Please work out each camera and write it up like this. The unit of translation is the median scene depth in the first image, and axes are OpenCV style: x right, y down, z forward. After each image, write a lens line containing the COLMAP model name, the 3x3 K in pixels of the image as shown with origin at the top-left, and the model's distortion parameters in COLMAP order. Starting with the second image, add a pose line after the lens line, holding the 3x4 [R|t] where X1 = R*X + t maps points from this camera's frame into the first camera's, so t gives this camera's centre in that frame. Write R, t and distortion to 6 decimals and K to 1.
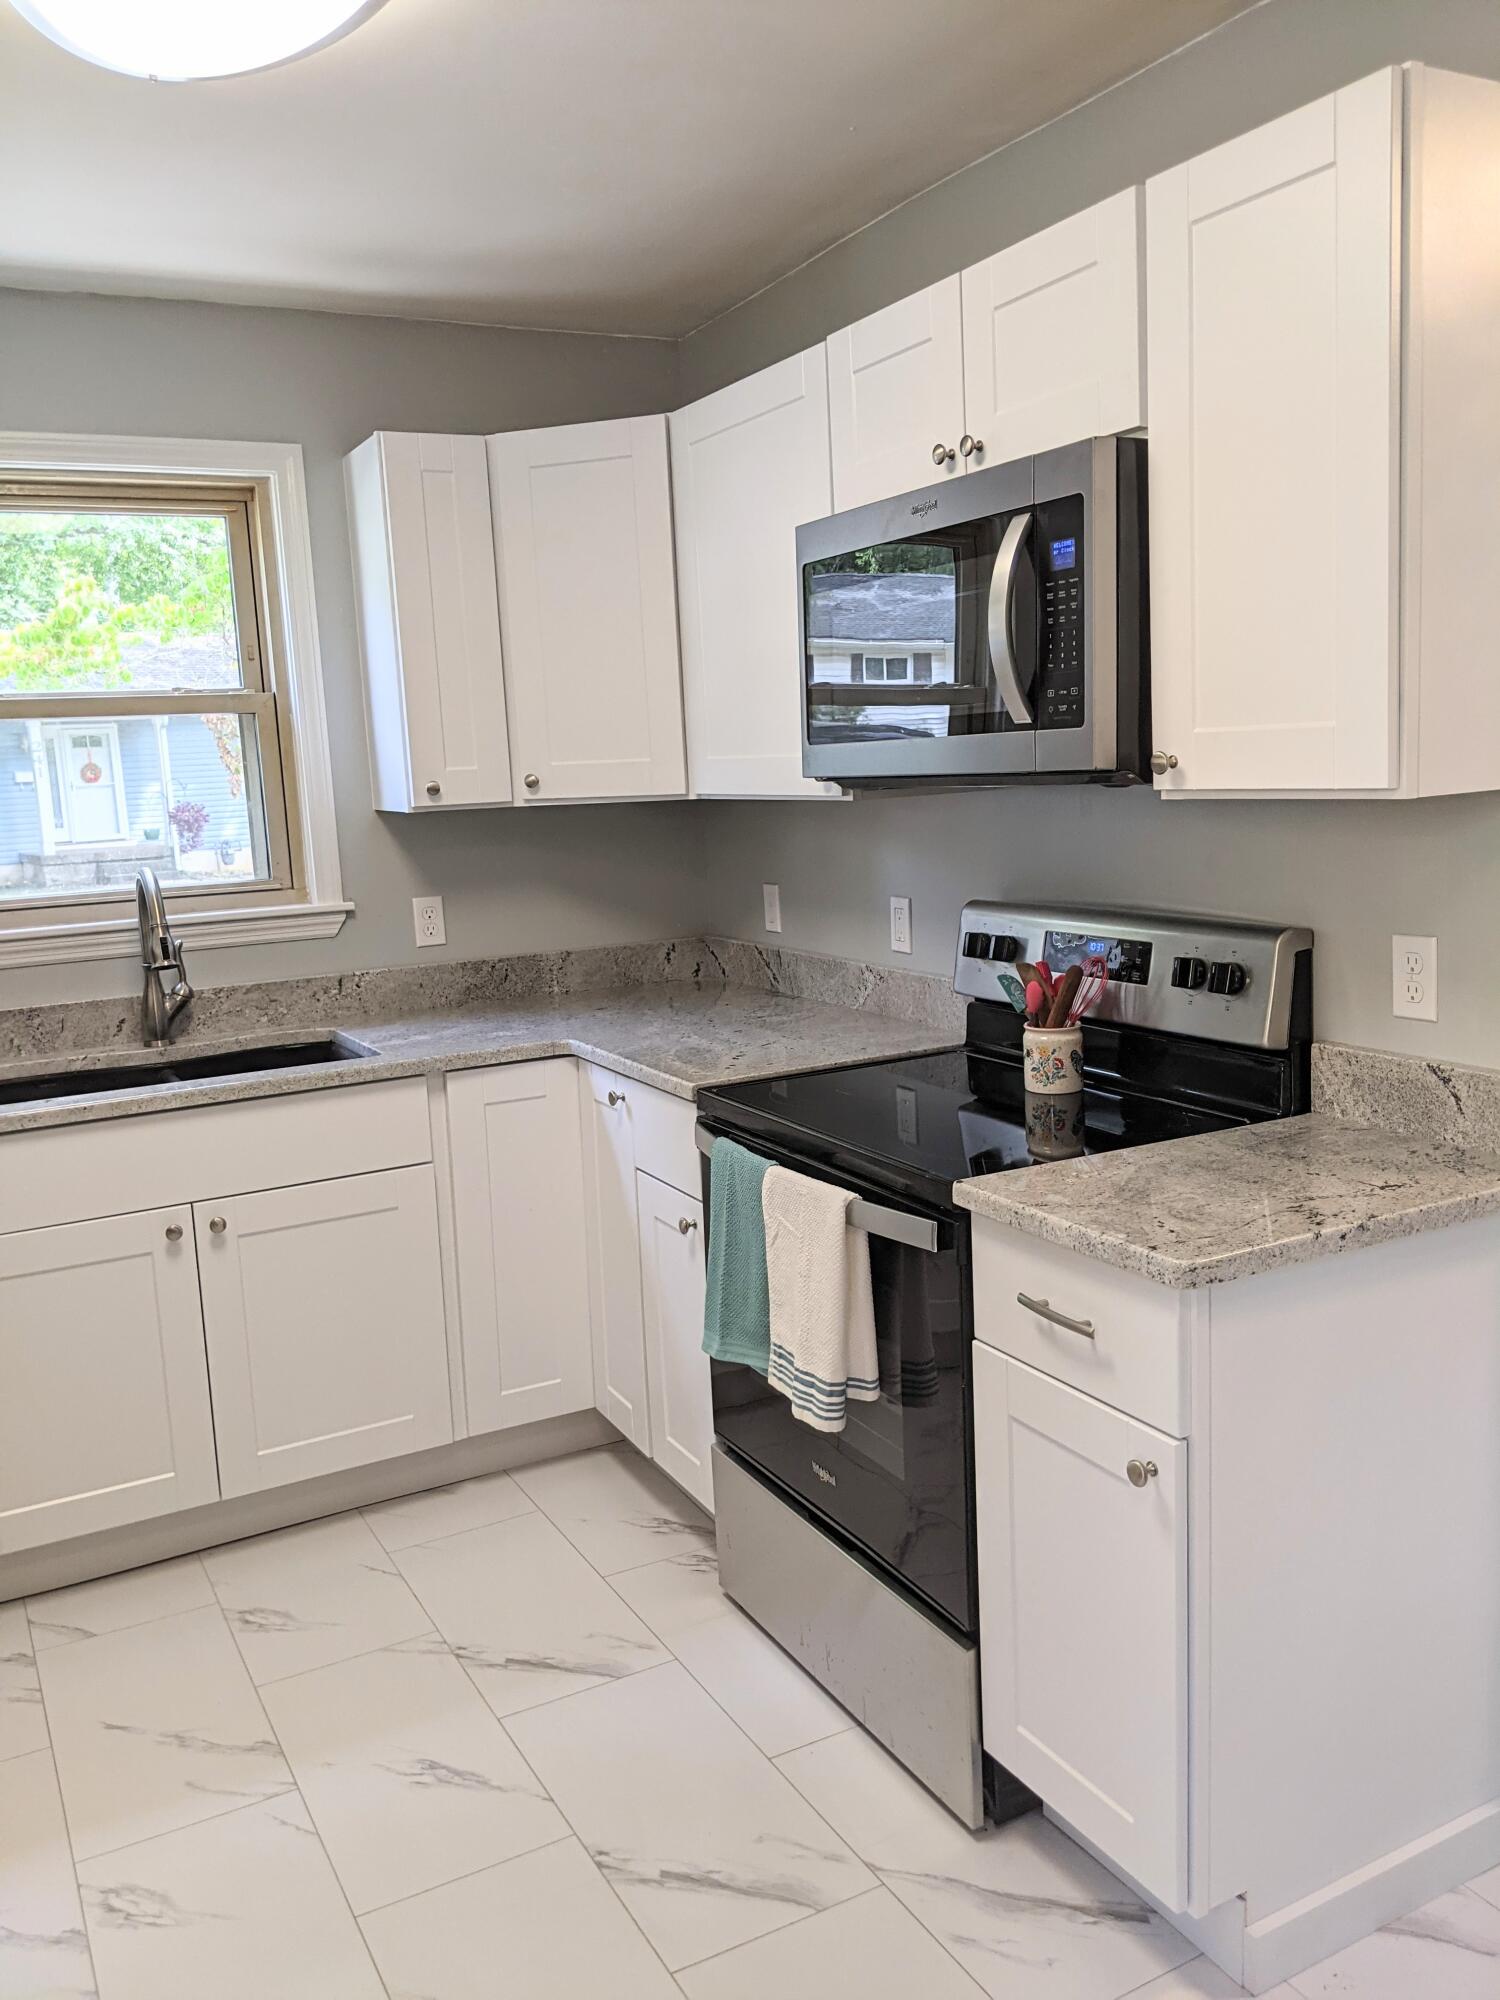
lens RADIAL K [[1596.4, 0, 752.6], [0, 1596.4, 1002.6], [0, 0, 1]] dist [-0.003455, -0.009983]
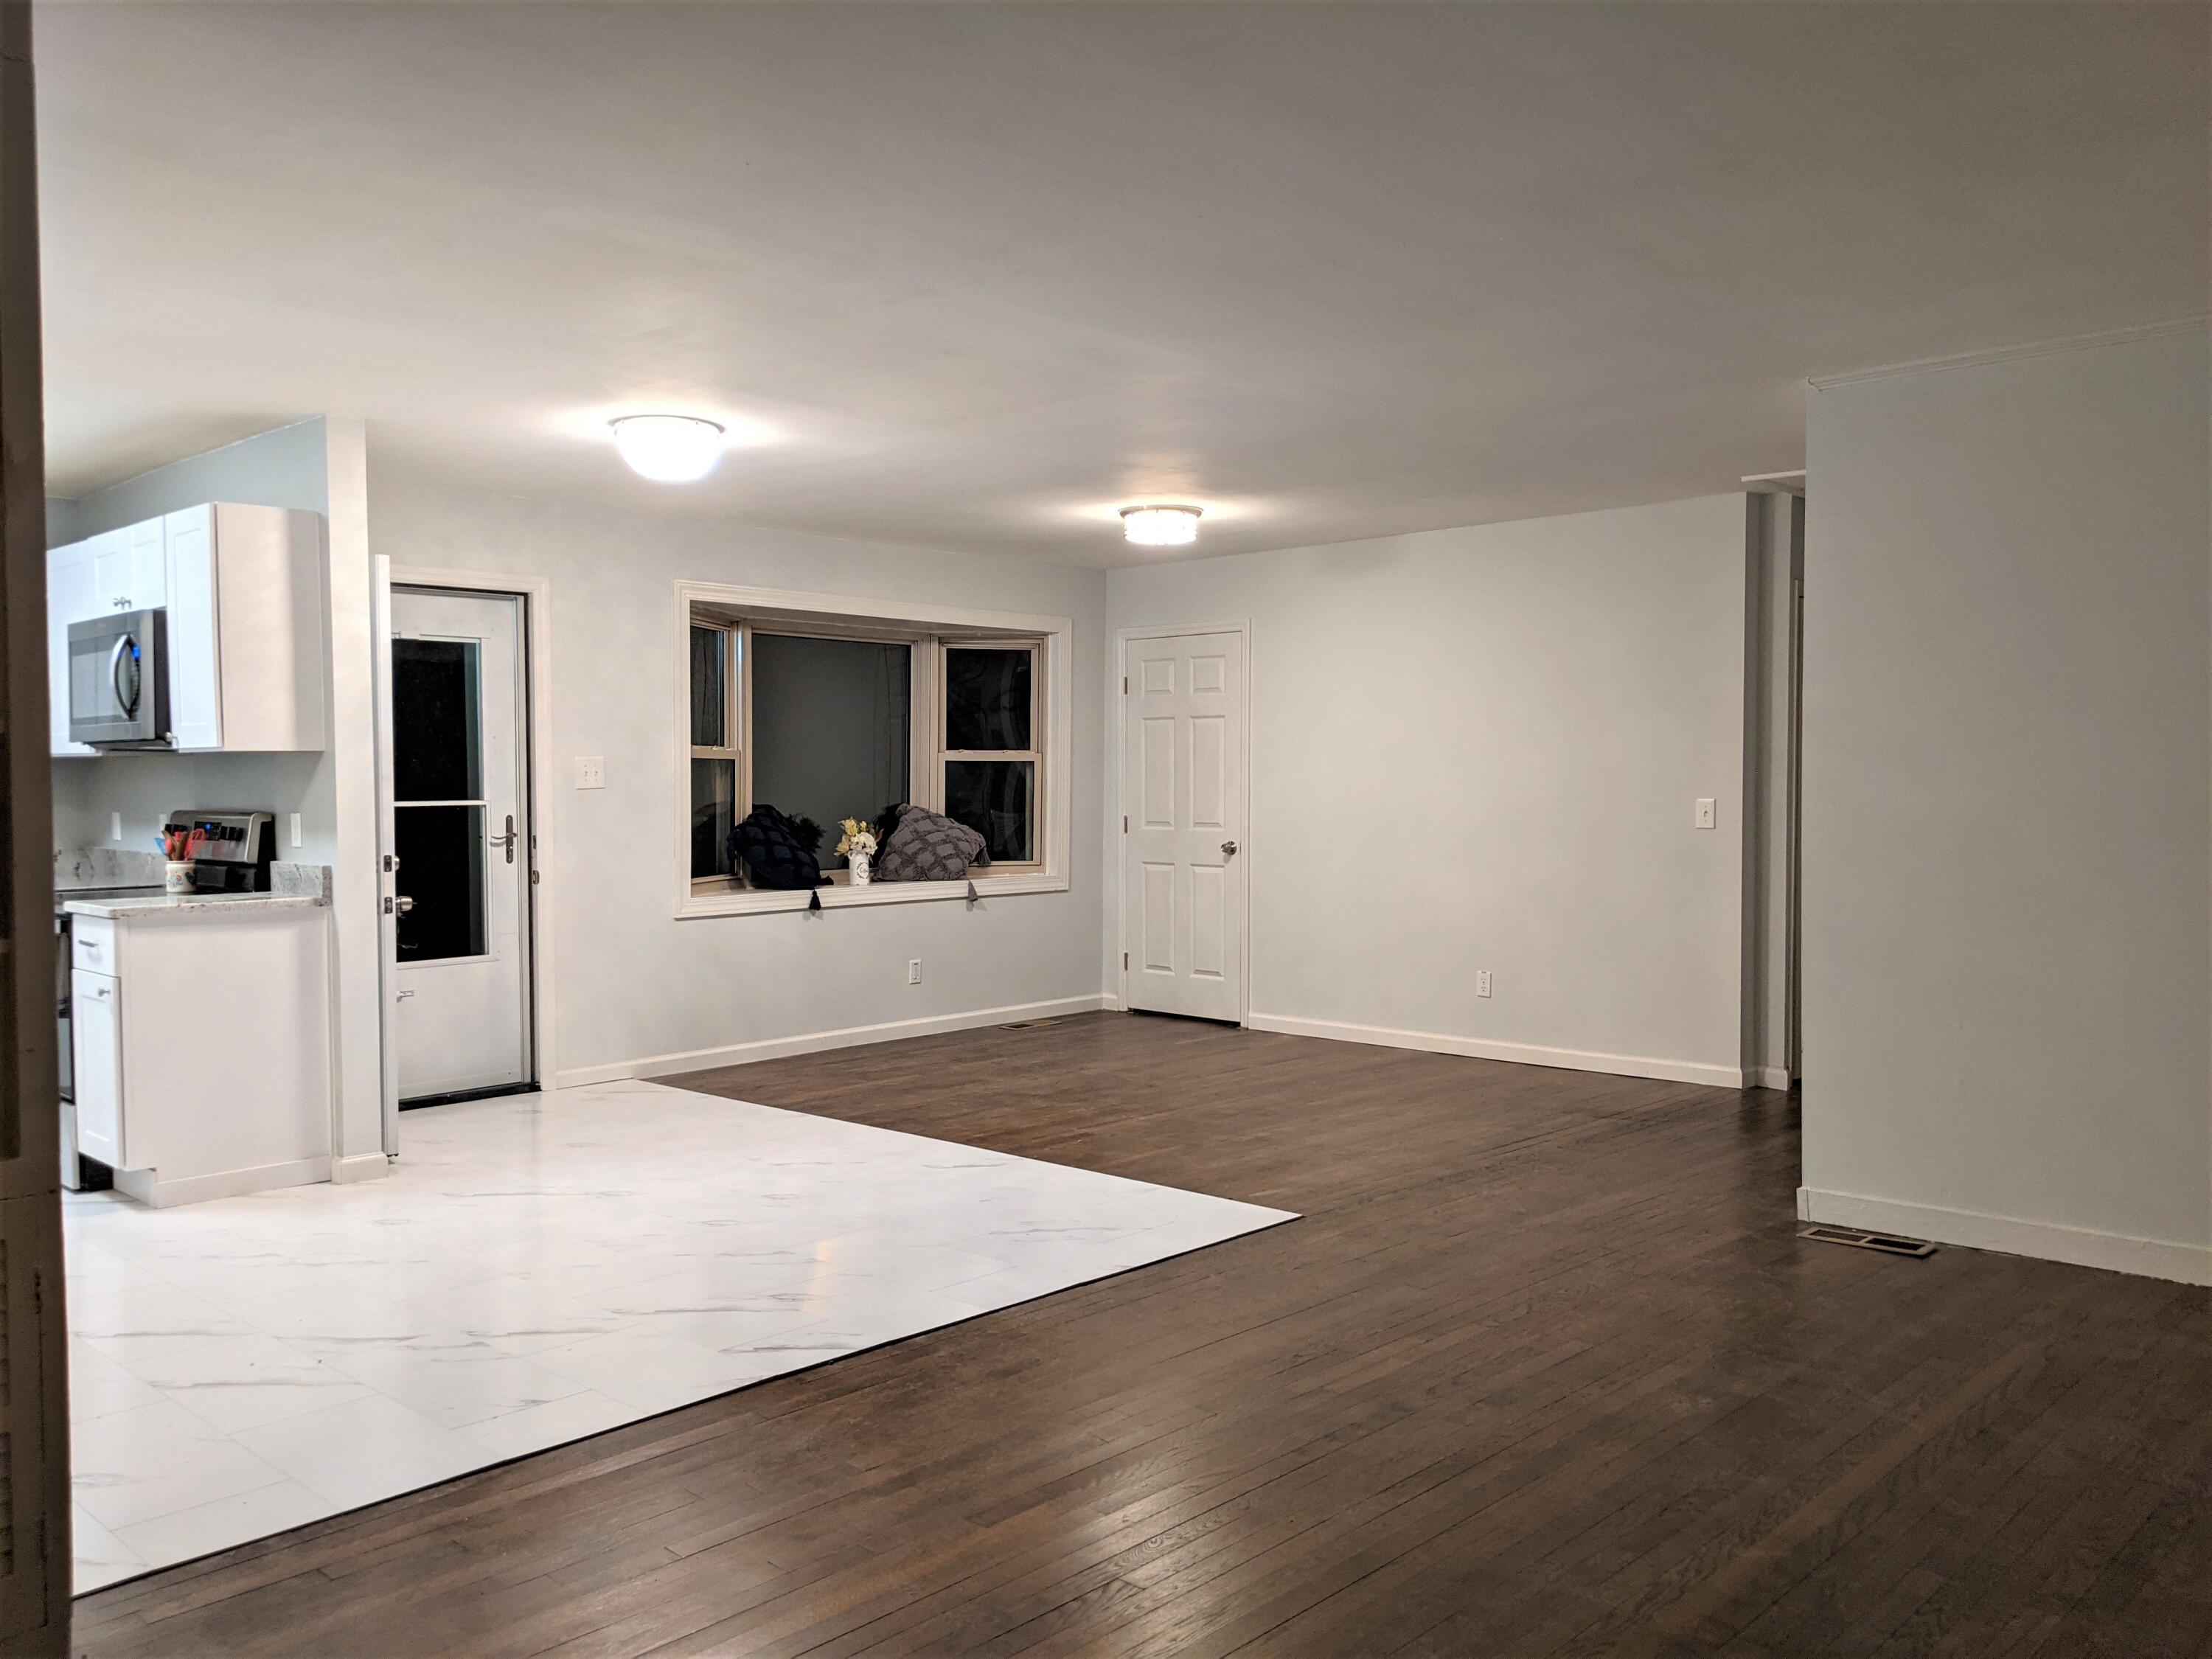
lens RADIAL K [[1765.6, 0, 1105.3], [0, 1765.6, 829.7], [0, 0, 1]] dist [-0.003455, -0.009983]
pose [[0.943578, 0.036589, 0.329122, 0.651188], [0.004985, 0.992195, -0.124596, 0.306791], [-0.331112, 0.119206, 0.936031, -1.827895]]
